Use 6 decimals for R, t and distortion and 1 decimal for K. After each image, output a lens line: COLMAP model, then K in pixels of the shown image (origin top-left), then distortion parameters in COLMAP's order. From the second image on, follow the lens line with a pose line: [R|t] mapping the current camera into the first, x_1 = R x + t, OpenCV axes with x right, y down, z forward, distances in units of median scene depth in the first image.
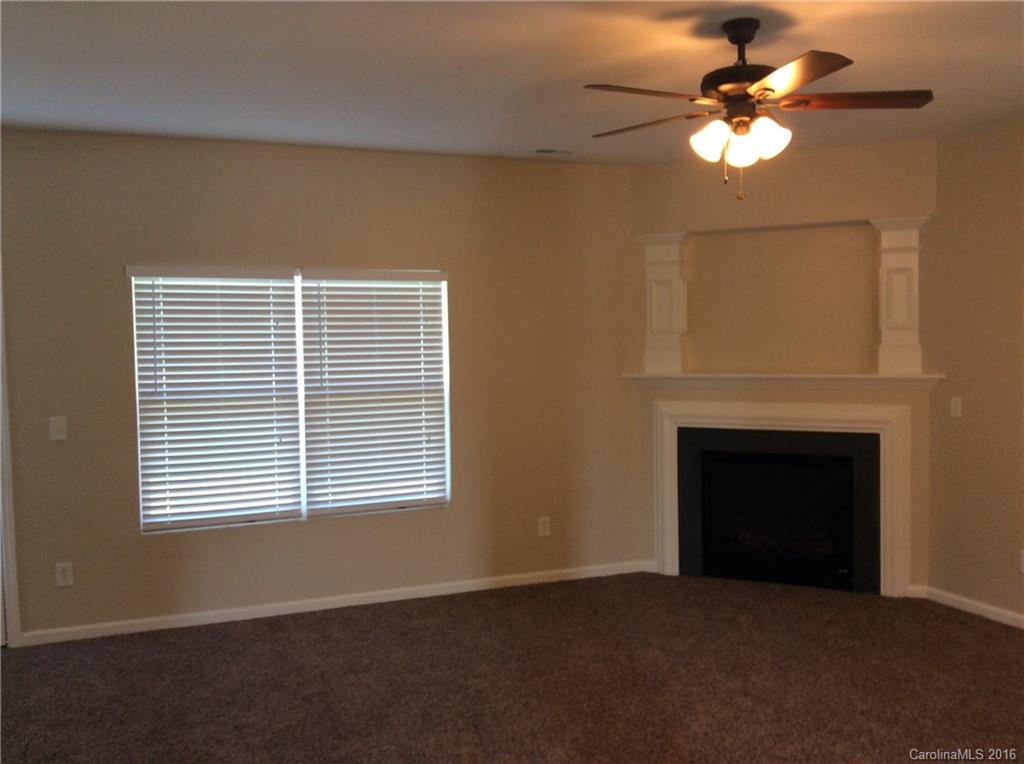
lens RADIAL K [[939.6, 0, 517.1], [0, 939.6, 381.2], [0, 0, 1]] dist [0.069937, 0.000000]
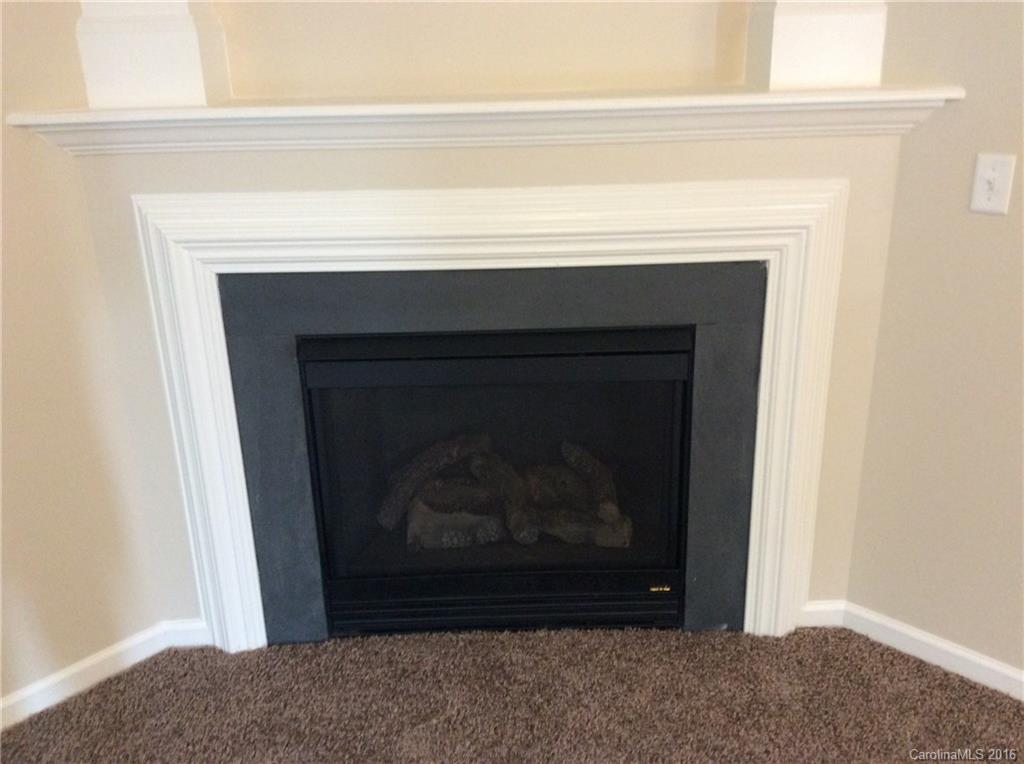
lens RADIAL K [[939.6, 0, 519.7], [0, 939.6, 375.4], [0, 0, 1]] dist [0.069937, 0.000000]
pose [[0.901239, -0.156251, 0.404170, 0.135634], [0.032362, 0.954391, 0.296801, -0.015241], [-0.432112, -0.254408, 0.865191, 0.701527]]
